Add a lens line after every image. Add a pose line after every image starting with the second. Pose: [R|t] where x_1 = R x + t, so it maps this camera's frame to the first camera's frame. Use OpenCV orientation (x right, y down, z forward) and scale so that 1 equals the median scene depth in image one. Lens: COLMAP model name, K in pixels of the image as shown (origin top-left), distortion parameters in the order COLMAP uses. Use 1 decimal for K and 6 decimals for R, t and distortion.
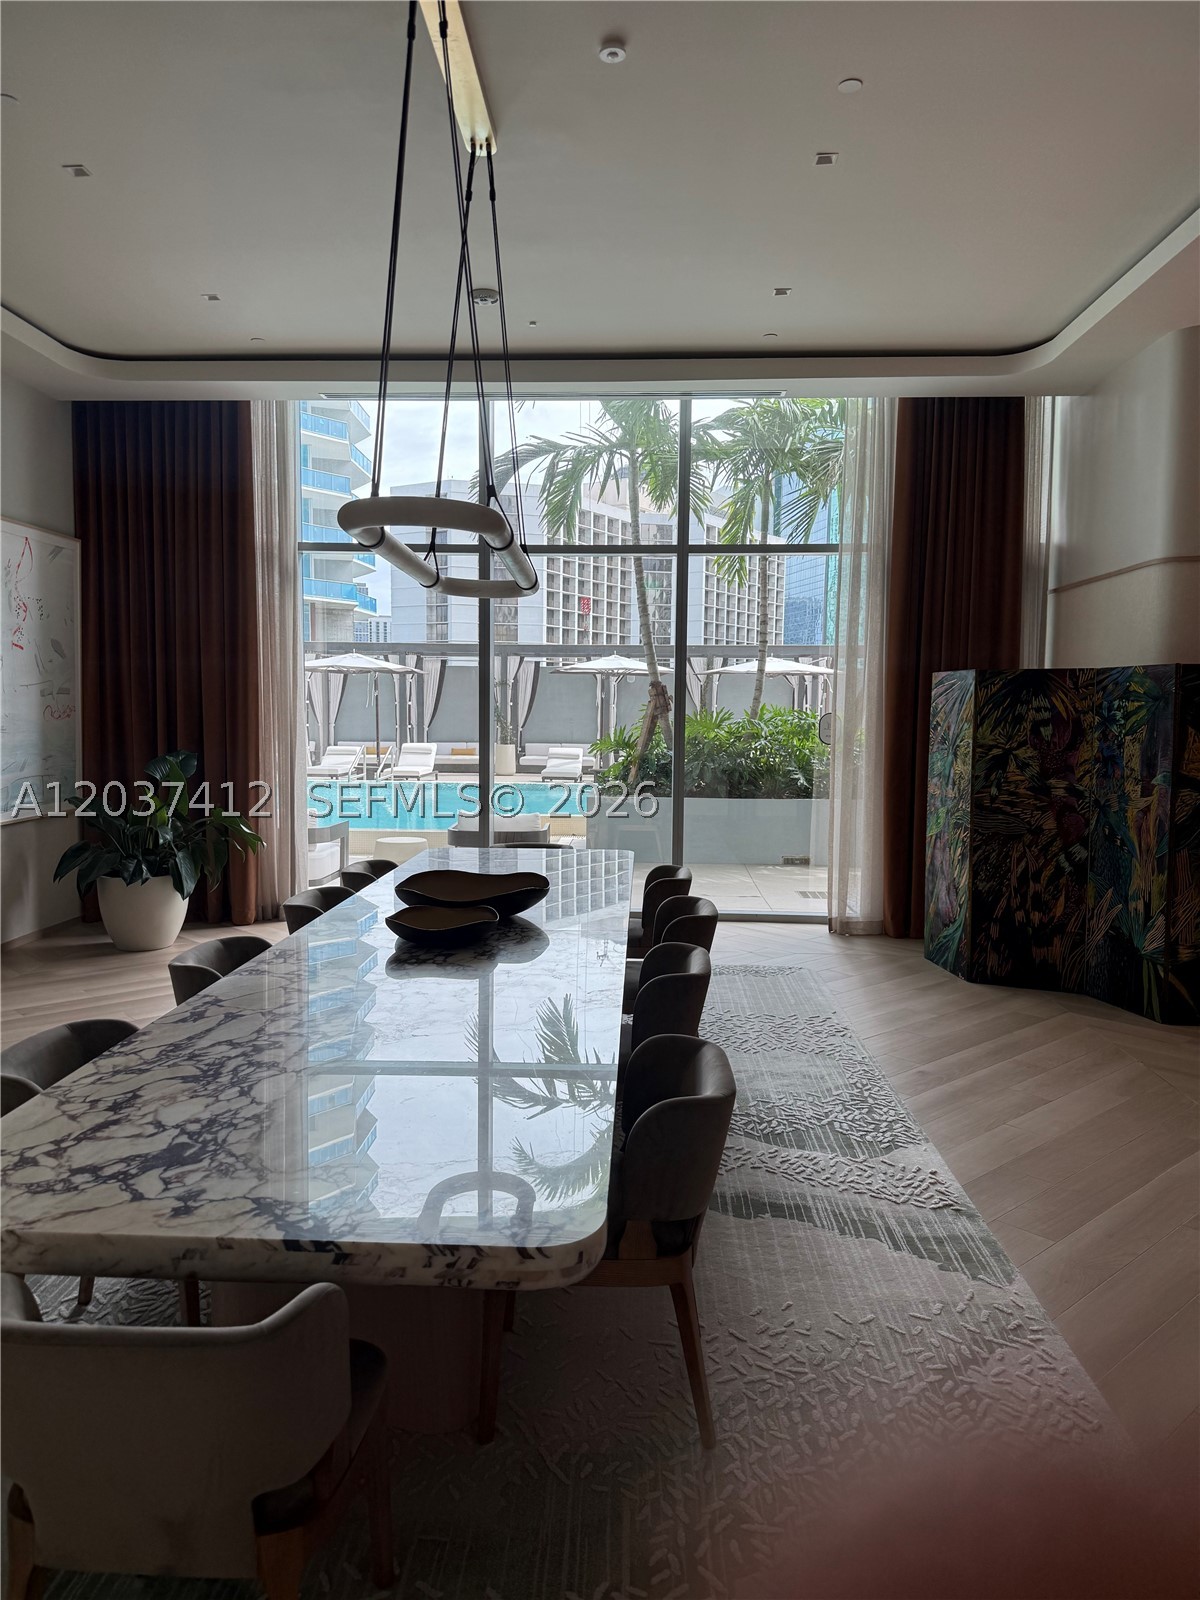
lens RADIAL K [[1119.0, 0, 587.2], [0, 1119.0, 792.6], [0, 0, 1]] dist [0.047334, -0.053067]
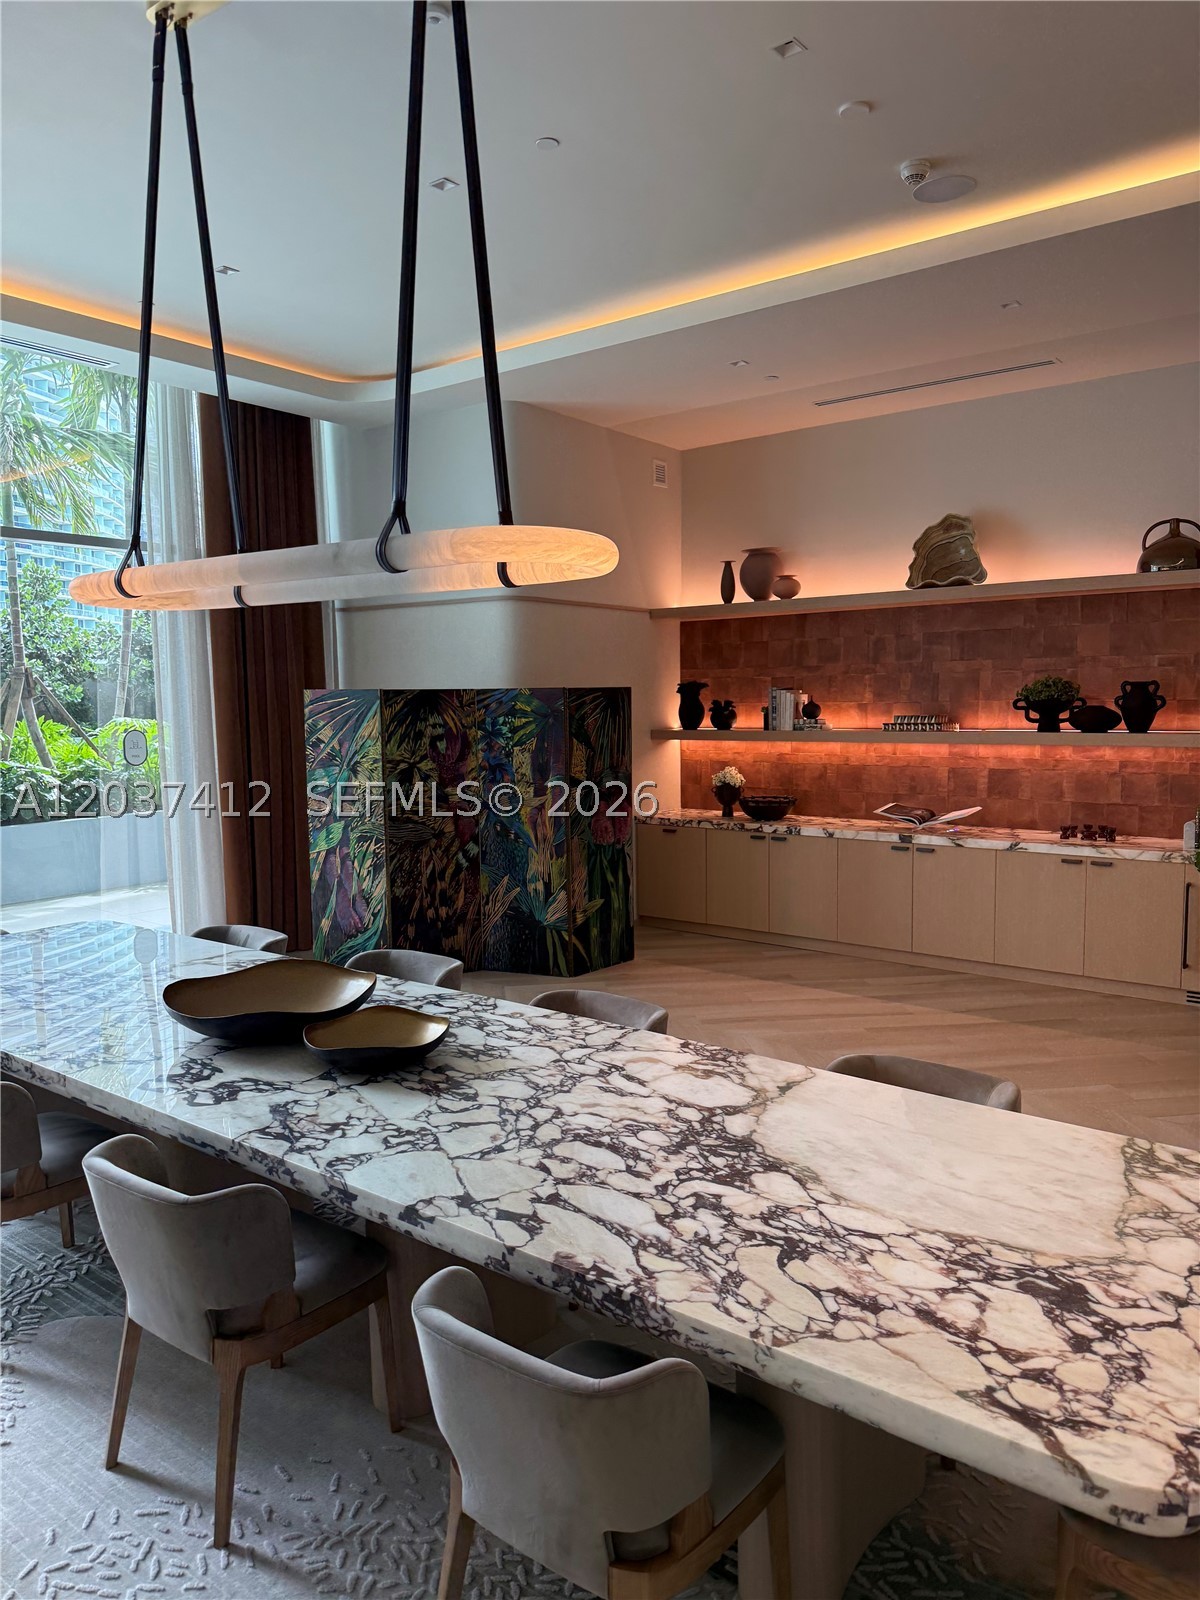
lens RADIAL K [[1119.0, 0, 589.8], [0, 1119.0, 794.0], [0, 0, 1]] dist [0.047334, -0.053067]
pose [[0.565732, -0.087215, 0.819964, -0.460610], [0.076042, 0.995672, 0.053439, -0.059163], [-0.821076, 0.032120, 0.569915, 0.270453]]
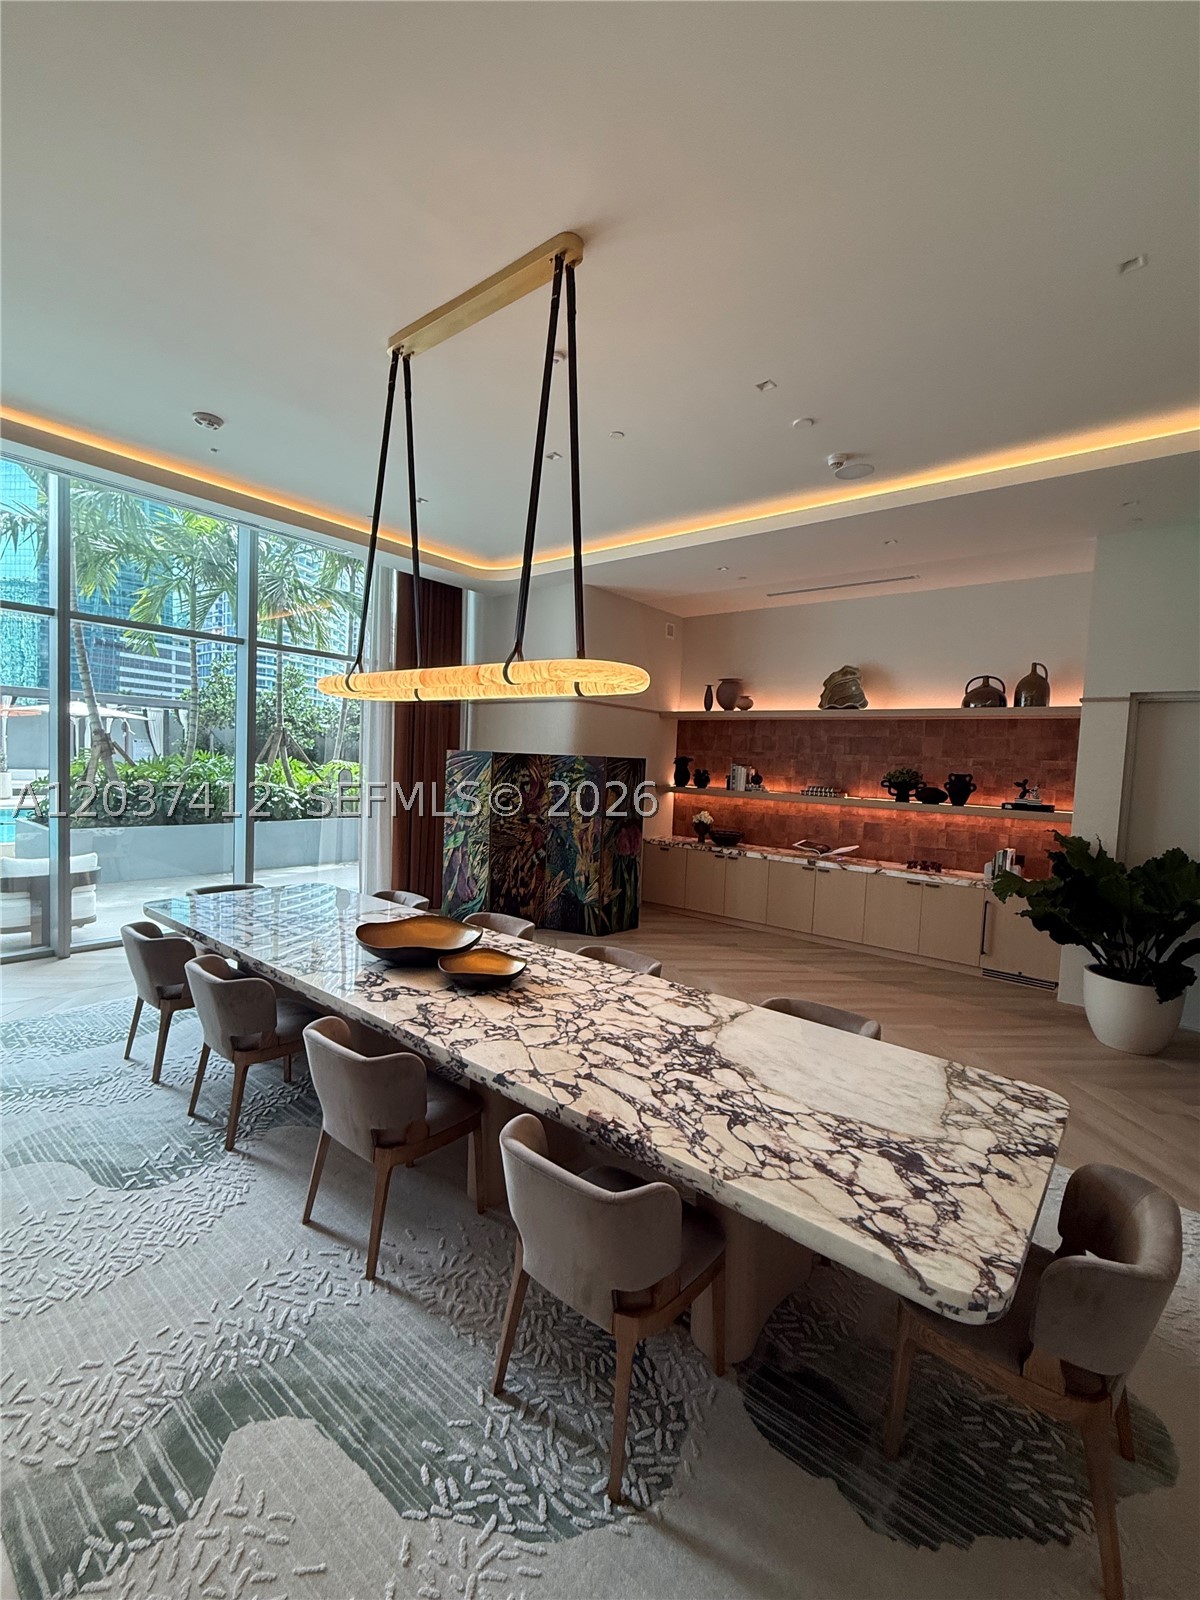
lens RADIAL K [[689.5, 0, 590.9], [0, 689.5, 794.3], [0, 0, 1]] dist [-0.001440, 0.001928]
pose [[0.594900, -0.021023, 0.803525, -0.465130], [0.017898, 0.999757, 0.012905, -0.061740], [-0.803600, 0.006704, 0.595131, 0.276303]]
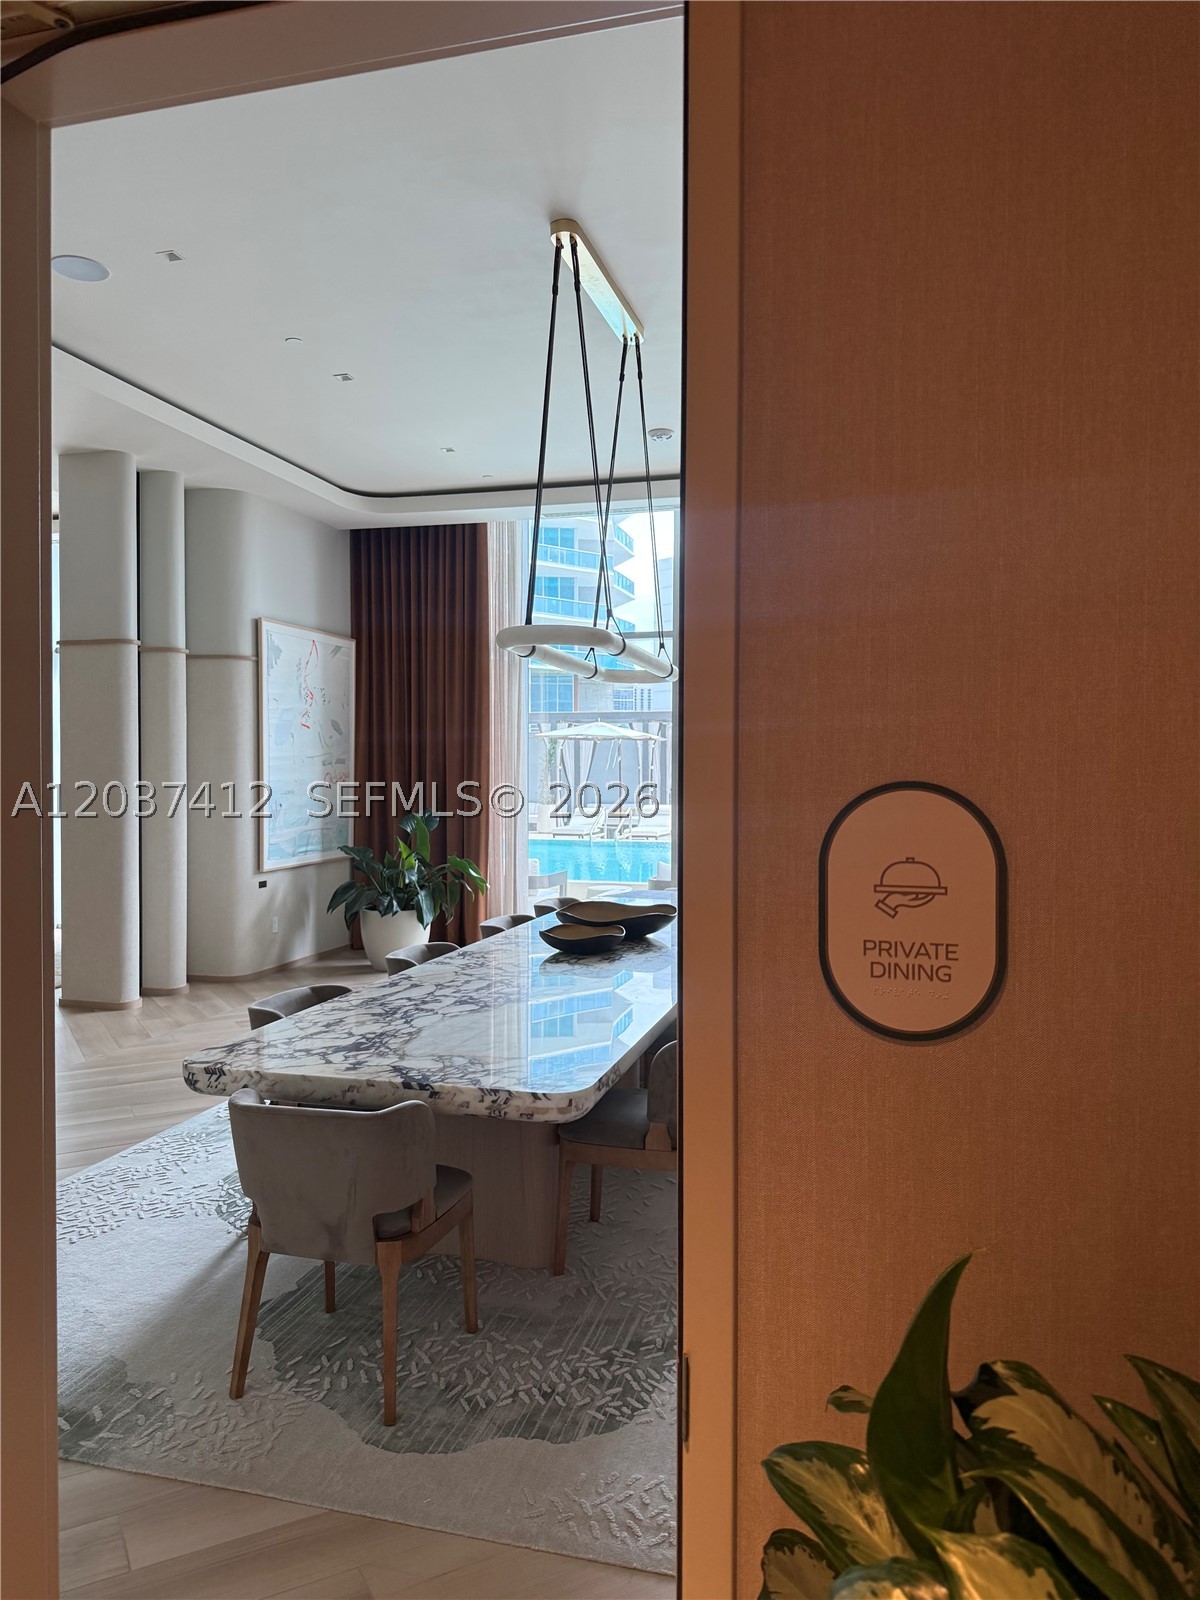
lens RADIAL K [[1119.0, 0, 603.3], [0, 1119.0, 797.2], [0, 0, 1]] dist [0.047334, -0.053067]
pose [[0.975388, -0.003763, -0.220465, 0.119415], [-0.007856, 0.998626, -0.051803, 0.015393], [0.220357, 0.052260, 0.974018, -0.180463]]
